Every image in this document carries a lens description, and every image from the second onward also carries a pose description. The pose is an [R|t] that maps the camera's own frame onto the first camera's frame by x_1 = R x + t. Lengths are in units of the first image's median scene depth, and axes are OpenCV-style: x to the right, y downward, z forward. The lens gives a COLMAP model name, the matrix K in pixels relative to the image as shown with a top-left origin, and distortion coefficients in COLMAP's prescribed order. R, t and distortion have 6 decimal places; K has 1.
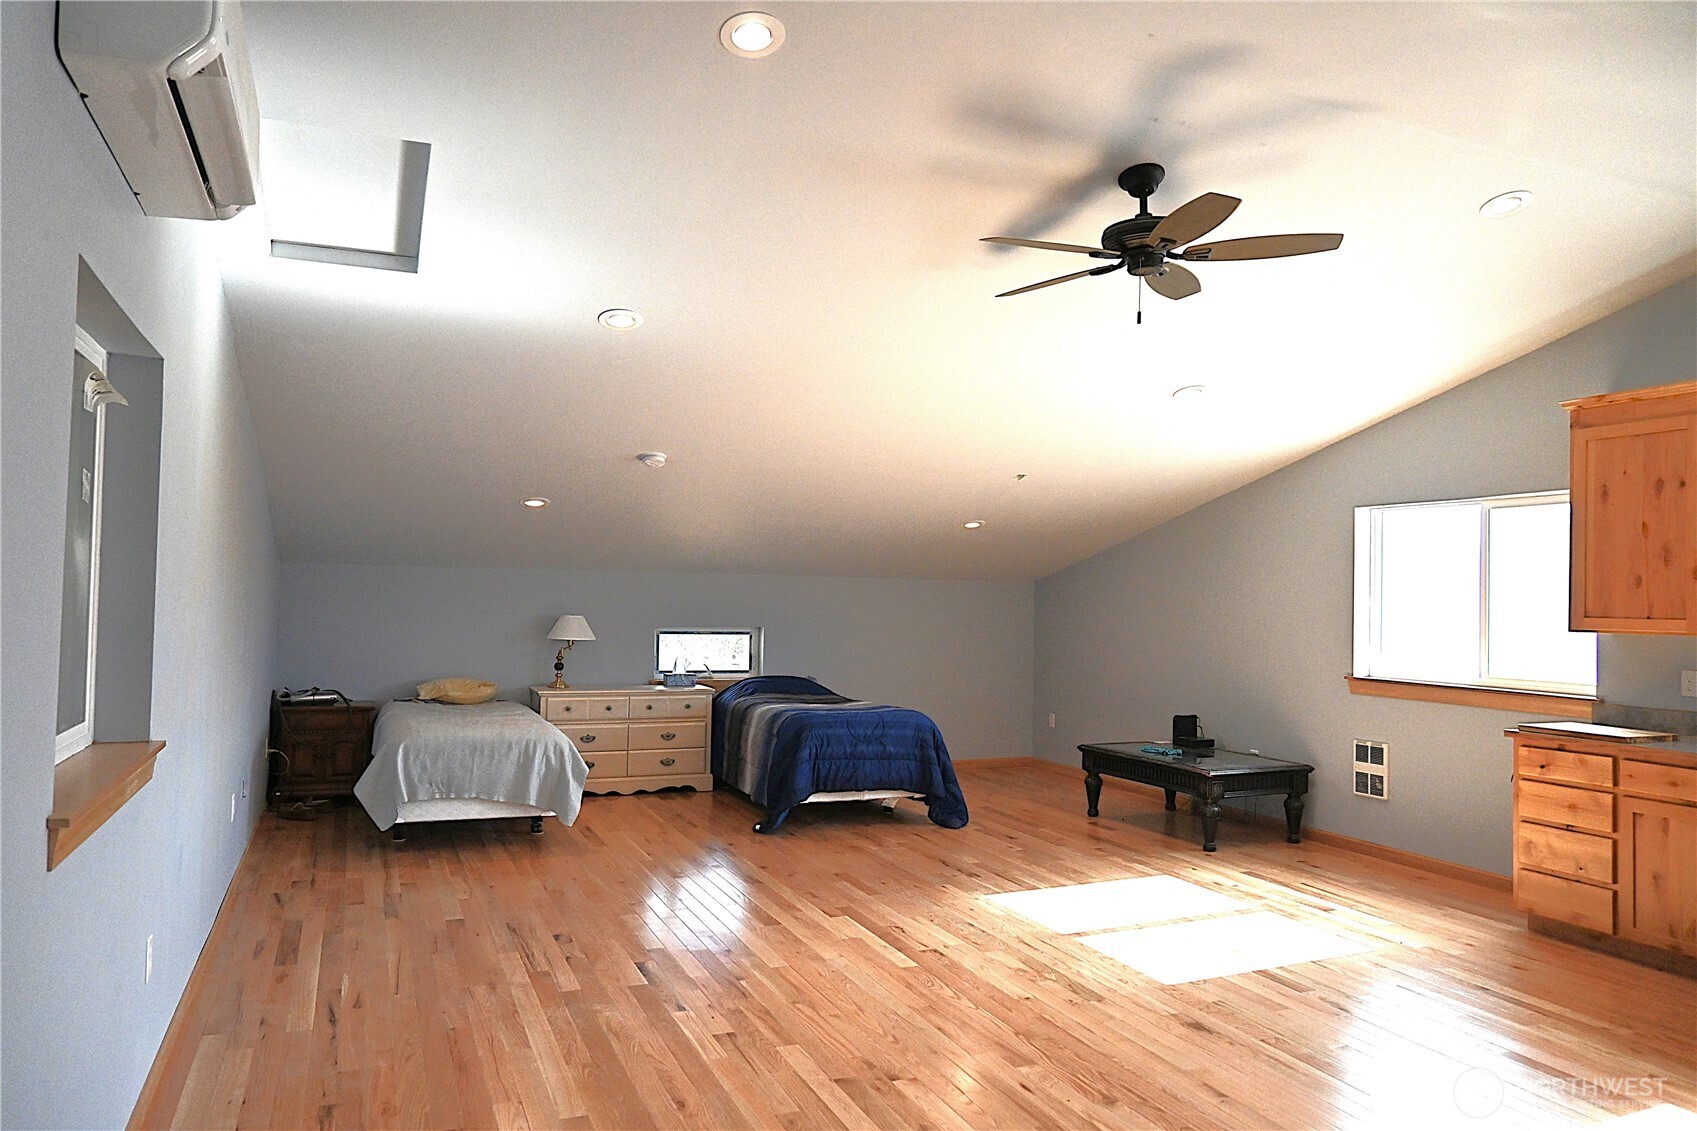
lens RADIAL K [[1160.7, 0, 848.5], [0, 1160.7, 565.5], [0, 0, 1]] dist [0.003424, -0.000572]
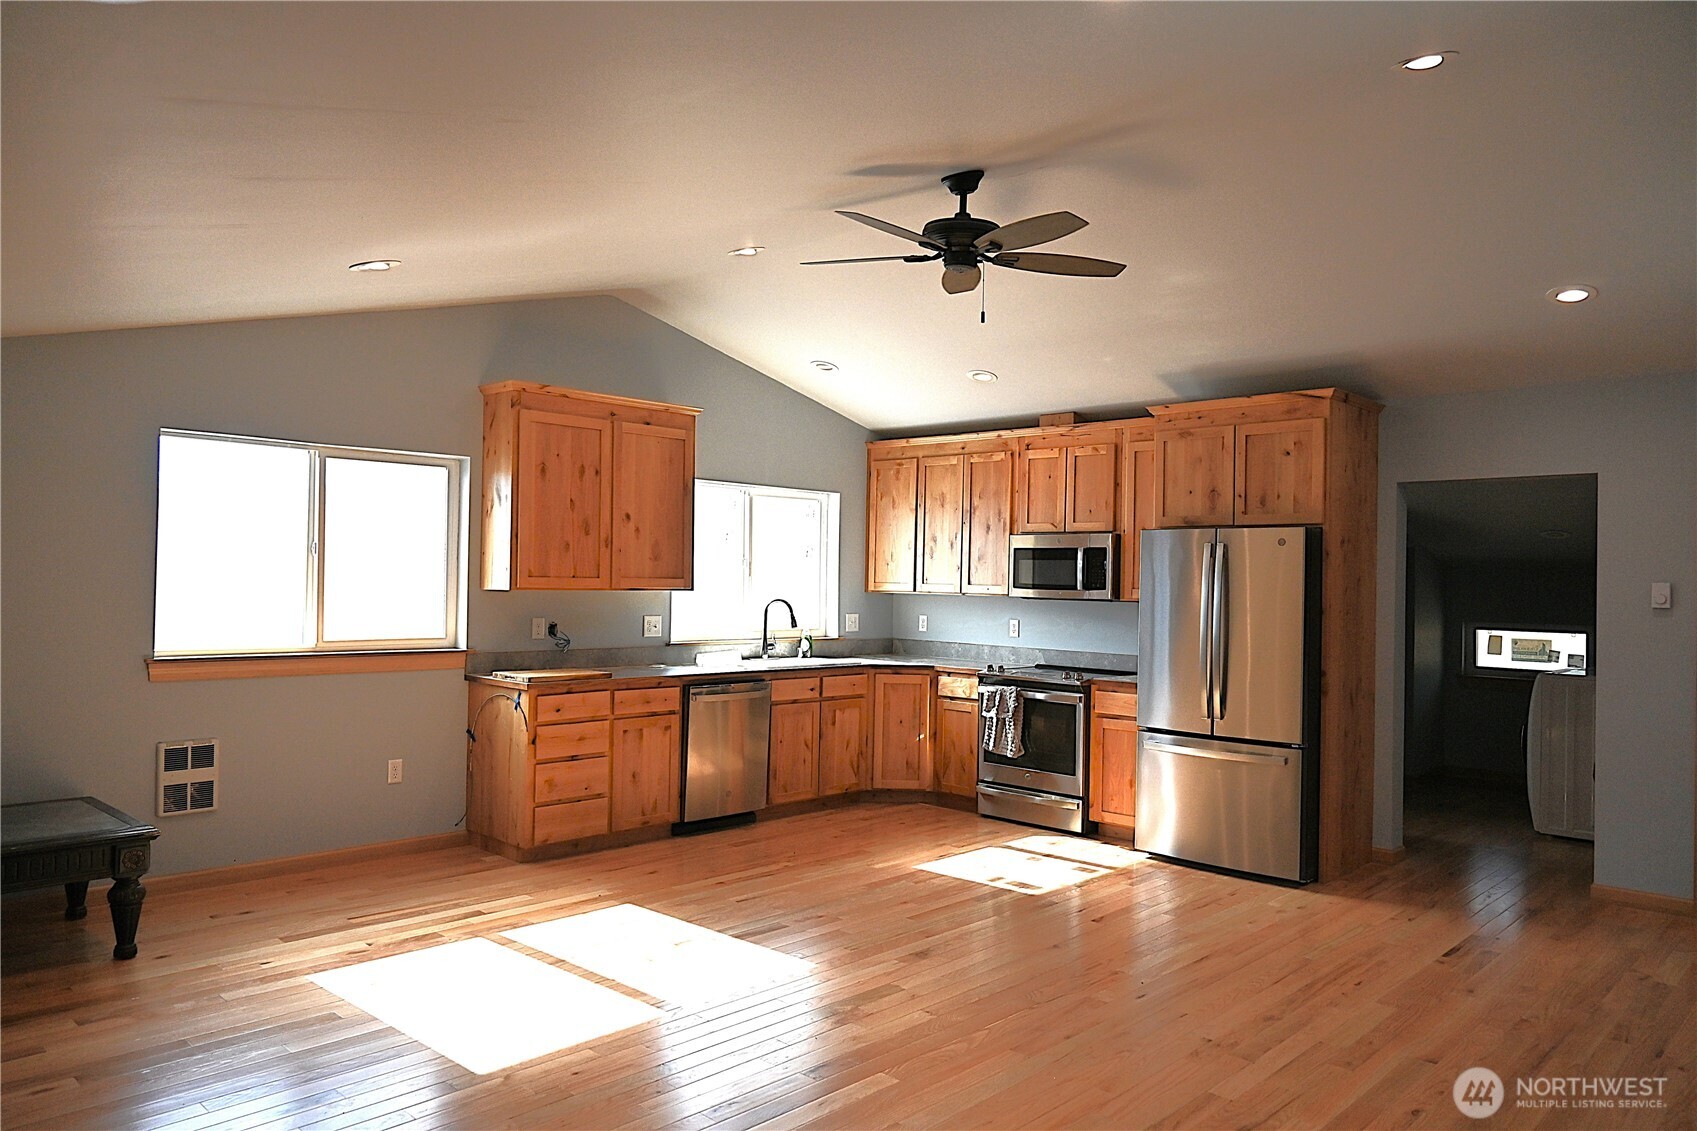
lens RADIAL K [[1160.7, 0, 848.5], [0, 1160.7, 565.5], [0, 0, 1]] dist [0.003424, -0.000572]
pose [[-0.403377, -0.015089, 0.914909, -0.573612], [-0.054576, 0.998481, -0.007595, 0.027442], [-0.913405, -0.052996, -0.403588, 1.269782]]
